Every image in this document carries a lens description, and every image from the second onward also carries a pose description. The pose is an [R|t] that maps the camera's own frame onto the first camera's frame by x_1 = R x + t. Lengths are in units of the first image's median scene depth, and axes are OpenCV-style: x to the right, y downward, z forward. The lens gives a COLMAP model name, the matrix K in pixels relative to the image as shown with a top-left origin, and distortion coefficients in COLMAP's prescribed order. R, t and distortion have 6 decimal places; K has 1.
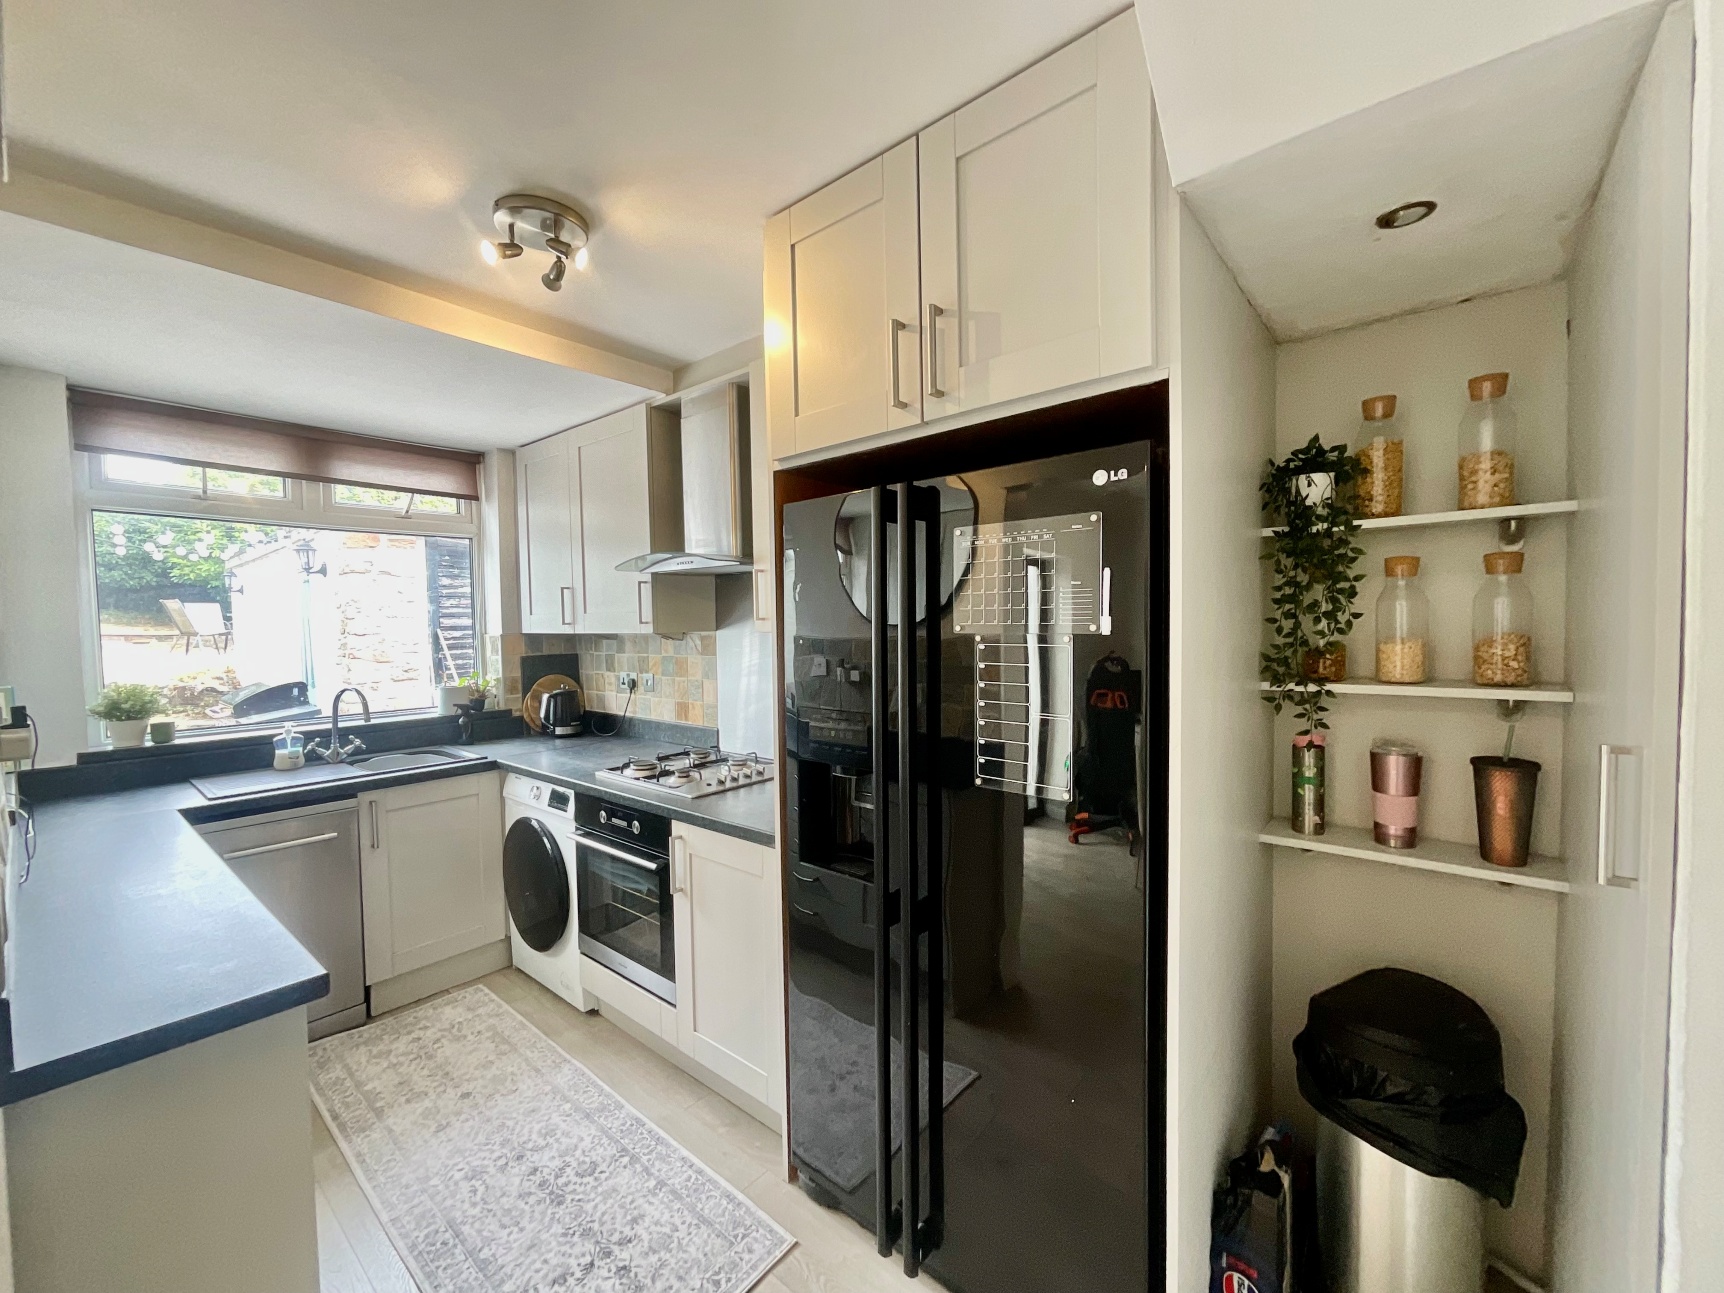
lens RADIAL K [[698.0, 0, 861.6], [0, 698.0, 649.4], [0, 0, 1]] dist [-0.001620, 0.000652]
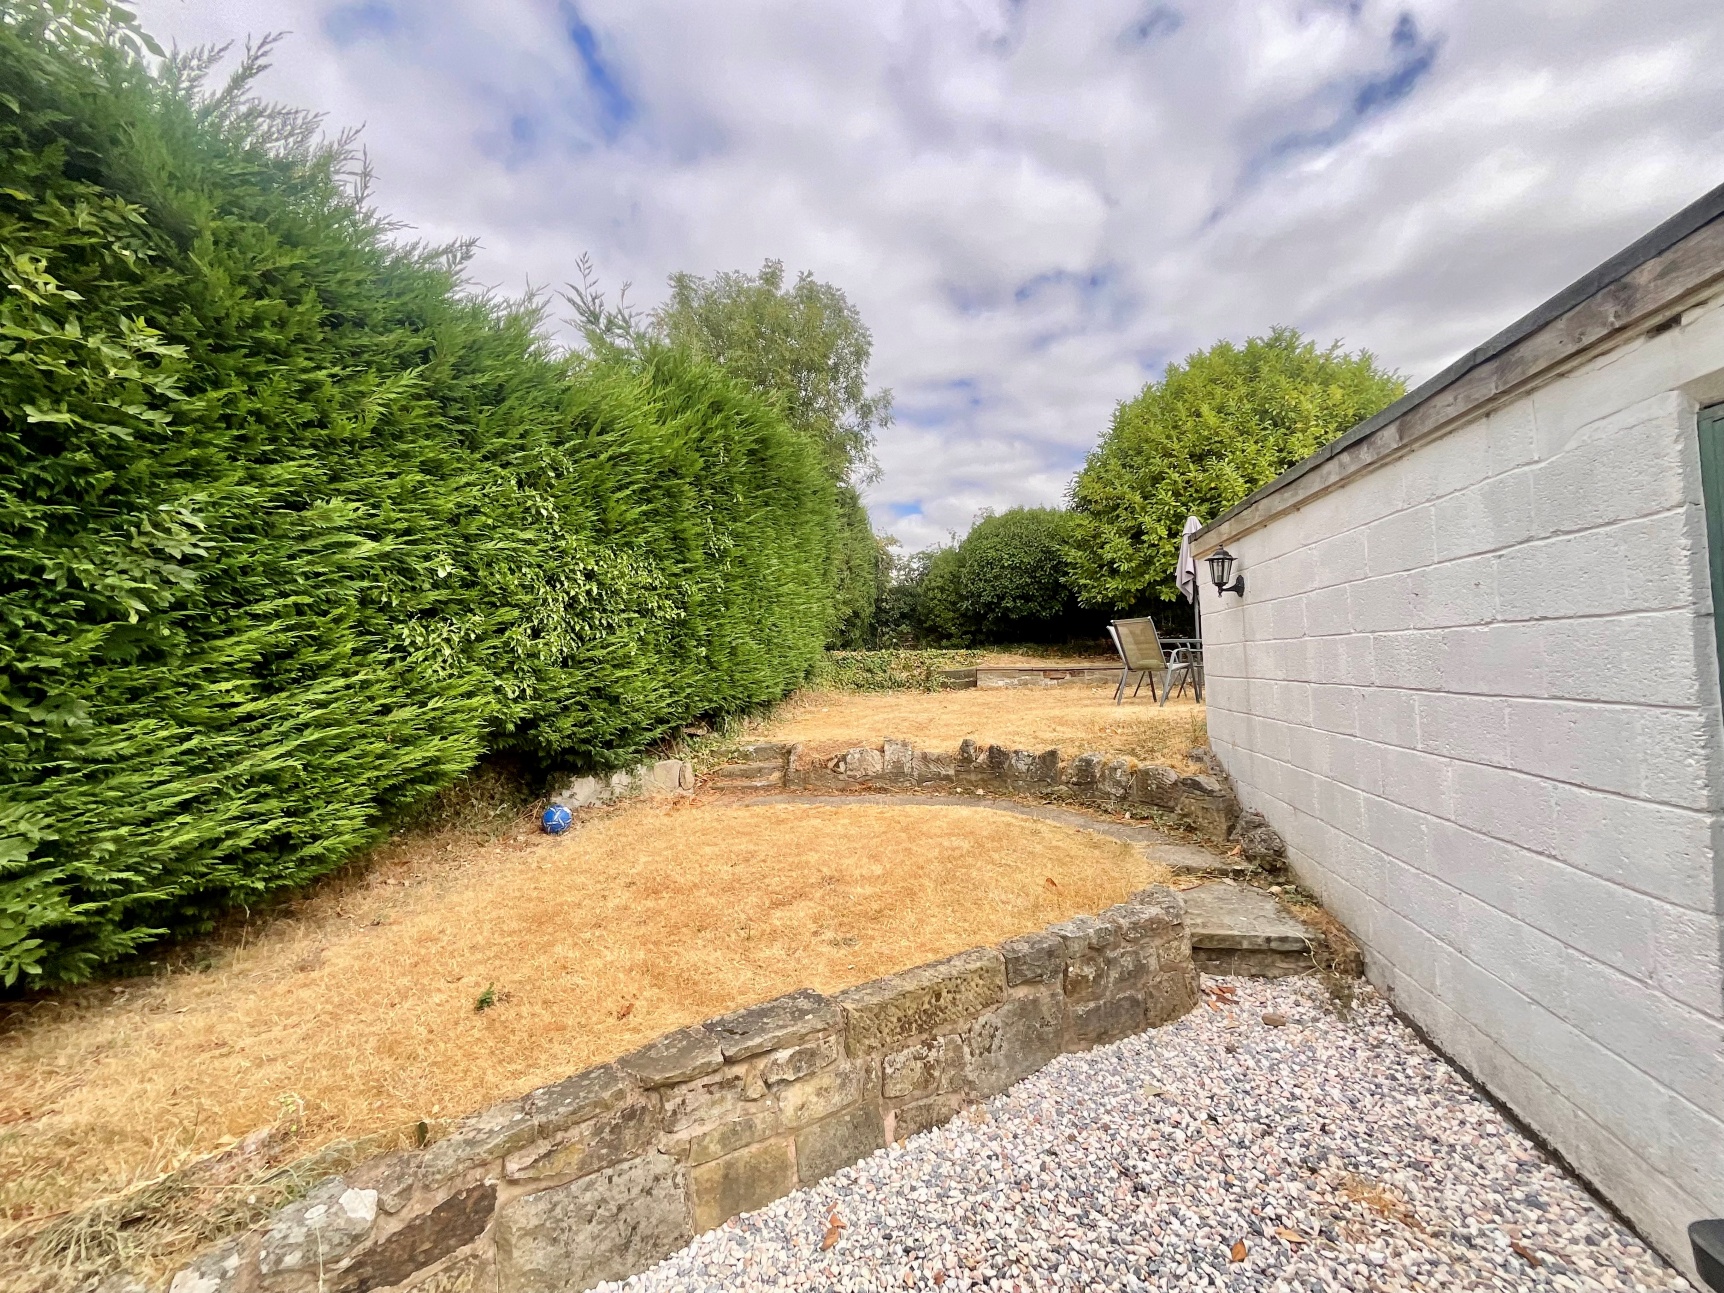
lens RADIAL K [[699.0, 0, 860.7], [0, 699.0, 649.5], [0, 0, 1]] dist [-0.011766, 0.010321]
pose [[0.502021, -0.029855, -0.864340, -2.300539], [0.000930, 0.999422, -0.033981, -0.090045], [0.864855, 0.016255, 0.501759, 2.000506]]
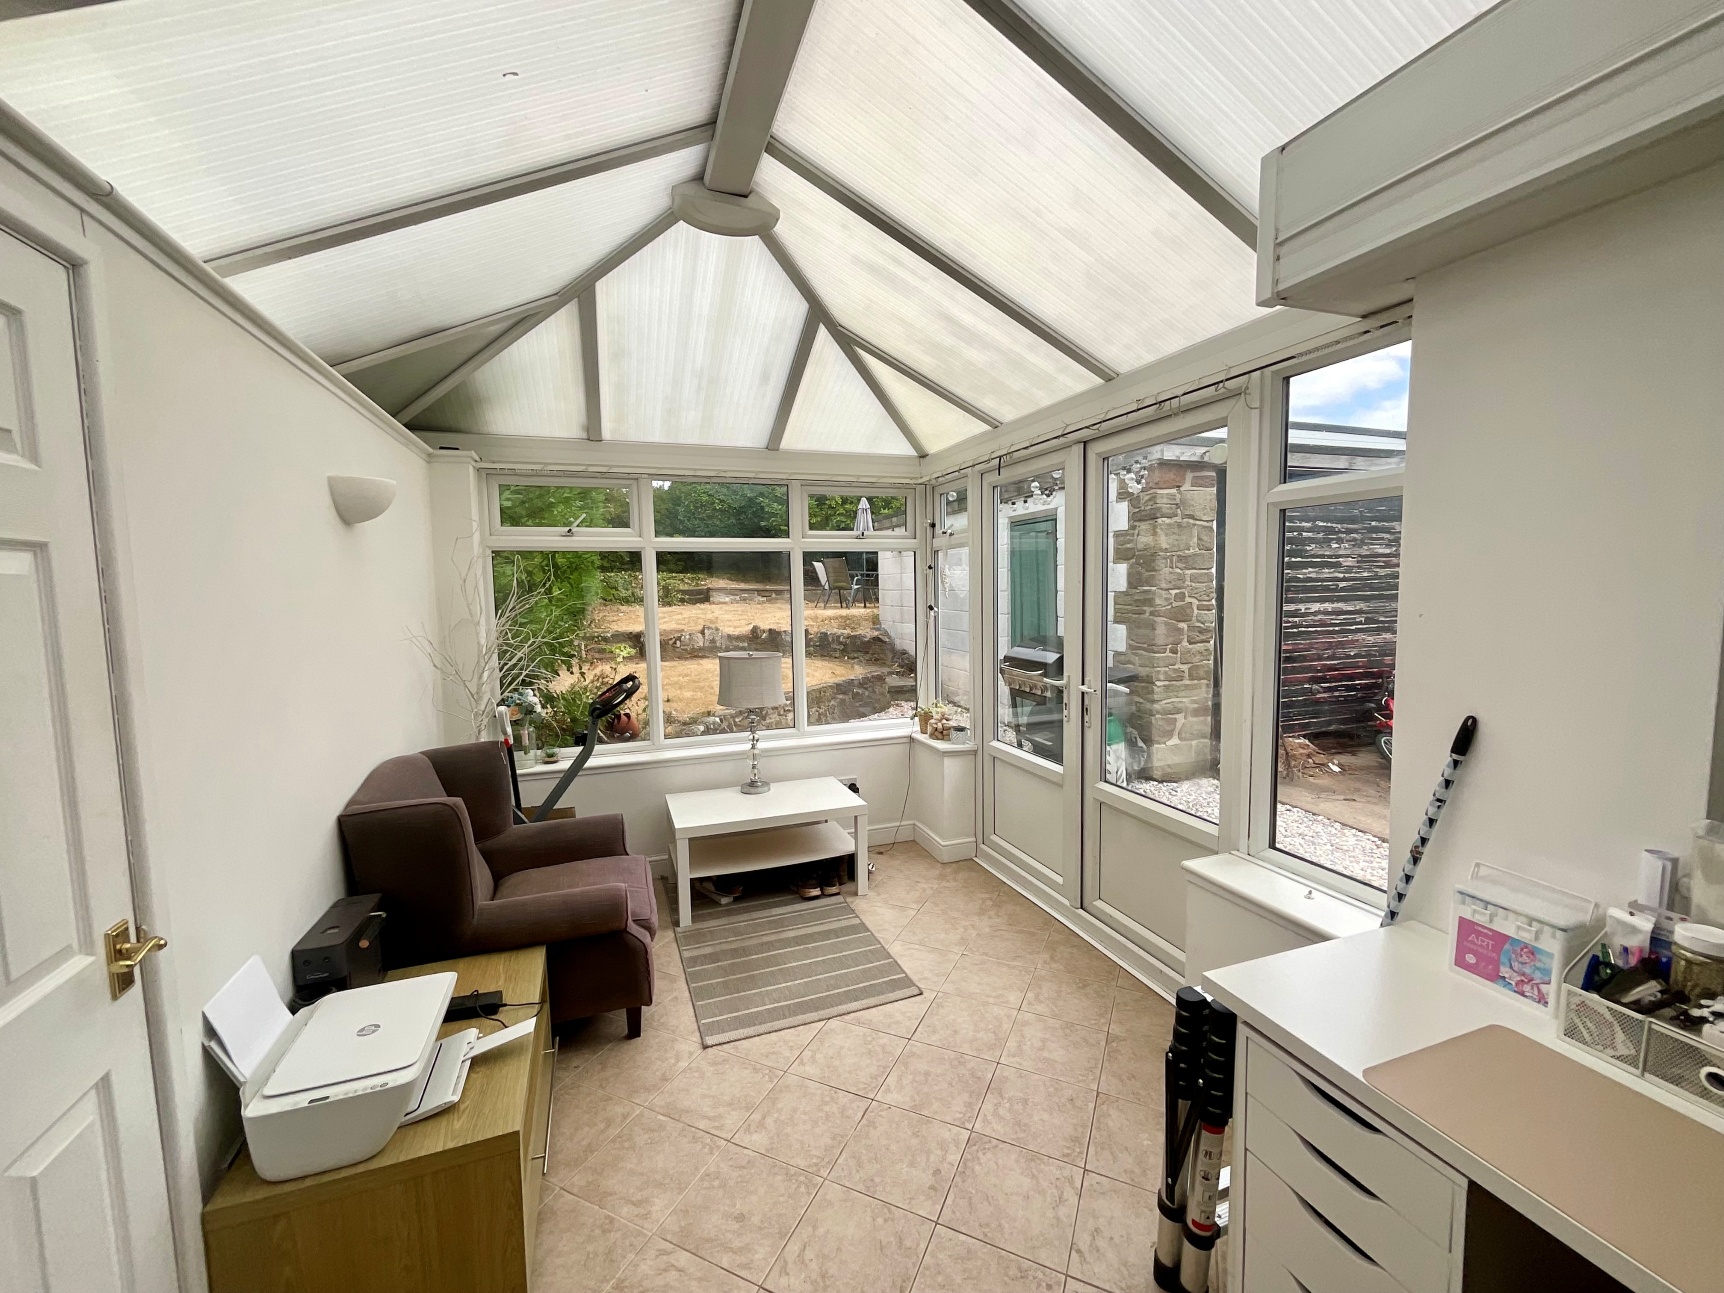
lens RADIAL K [[699.0, 0, 860.7], [0, 699.0, 649.5], [0, 0, 1]] dist [-0.011766, 0.010321]
pose [[0.861037, 0.043629, -0.506667, -1.490468], [-0.010917, 0.997669, 0.067358, 0.000062], [0.508425, -0.052466, 0.859506, 0.131144]]
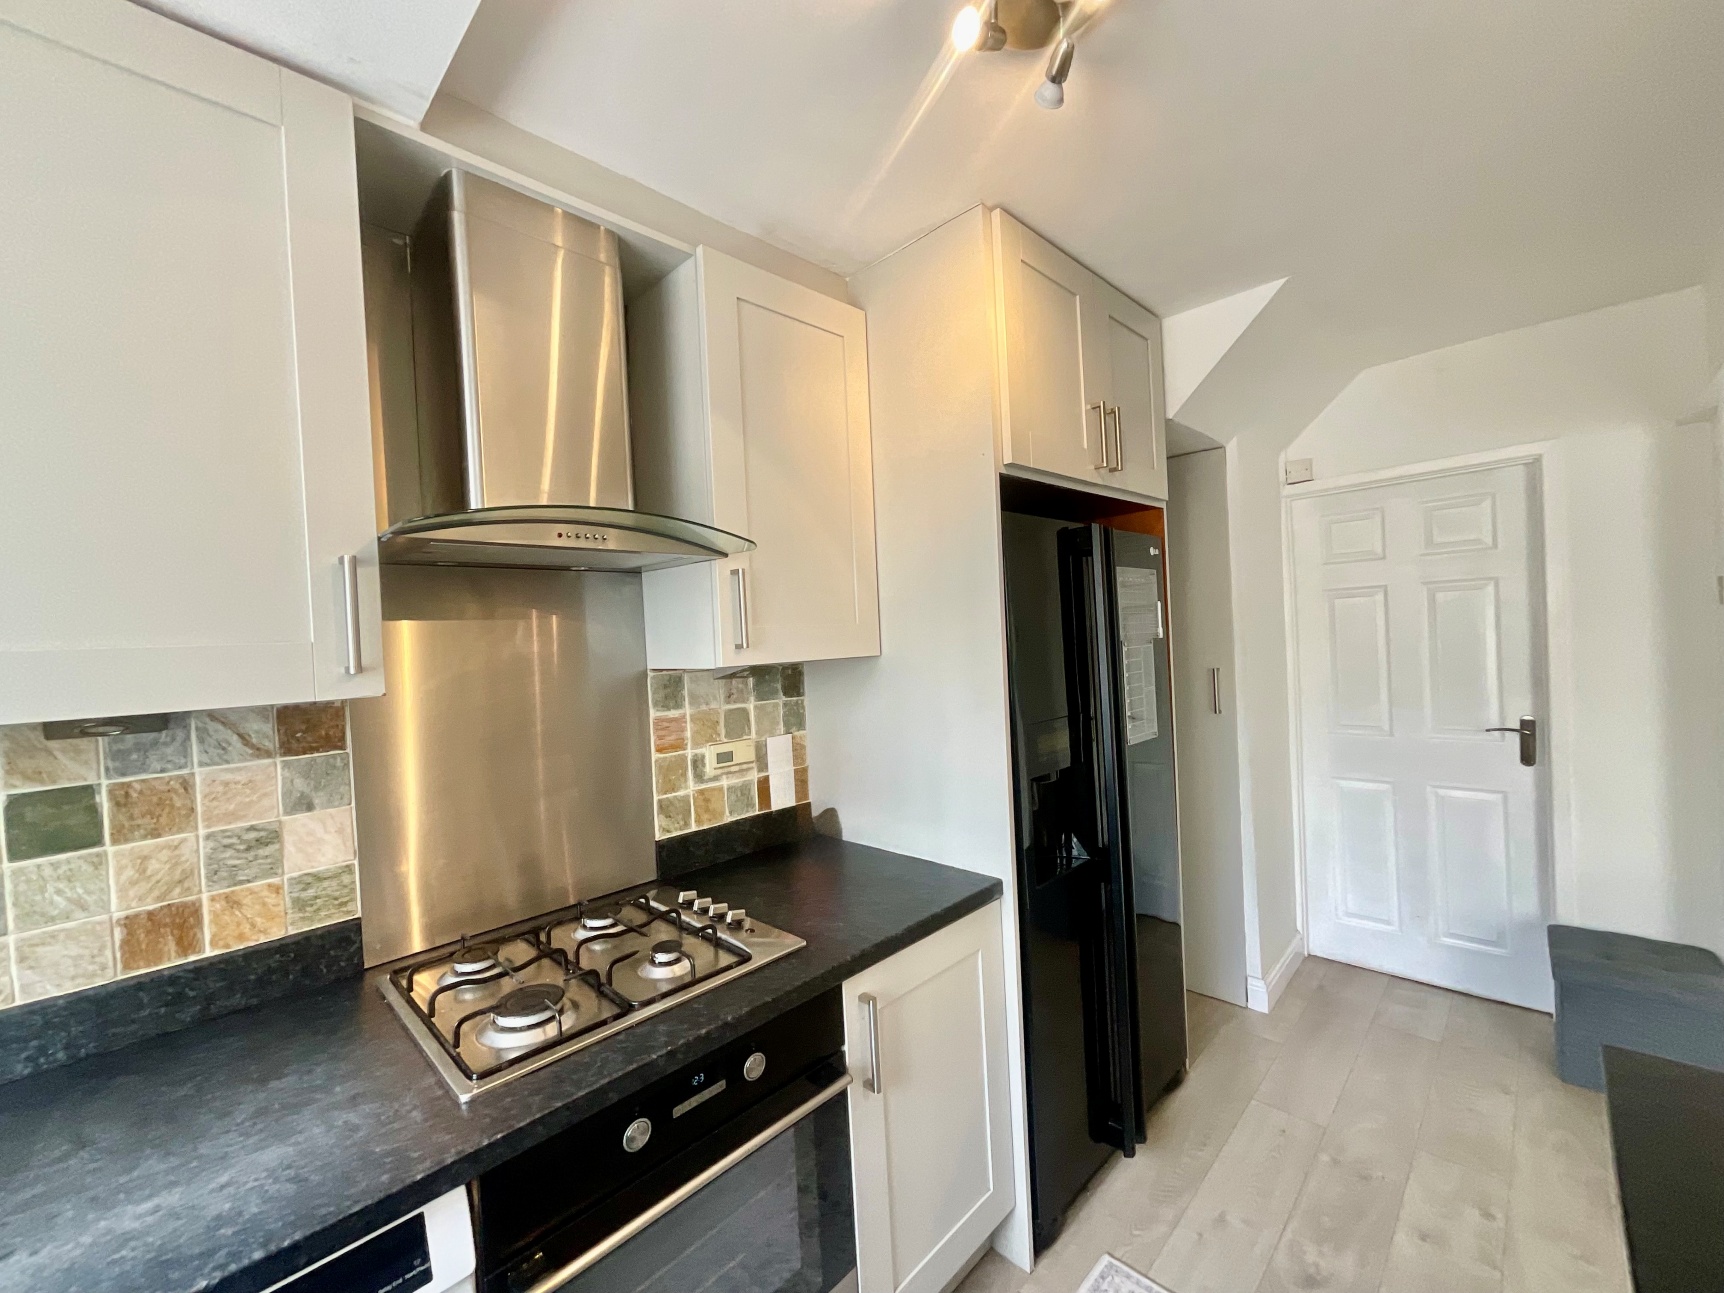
lens RADIAL K [[698.0, 0, 861.6], [0, 698.0, 649.4], [0, 0, 1]] dist [-0.001620, 0.000652]
pose [[0.080860, -0.003288, 0.996720, -0.786801], [0.088652, 0.996055, -0.003906, -0.027323], [-0.992775, 0.088677, 0.080833, 0.842233]]
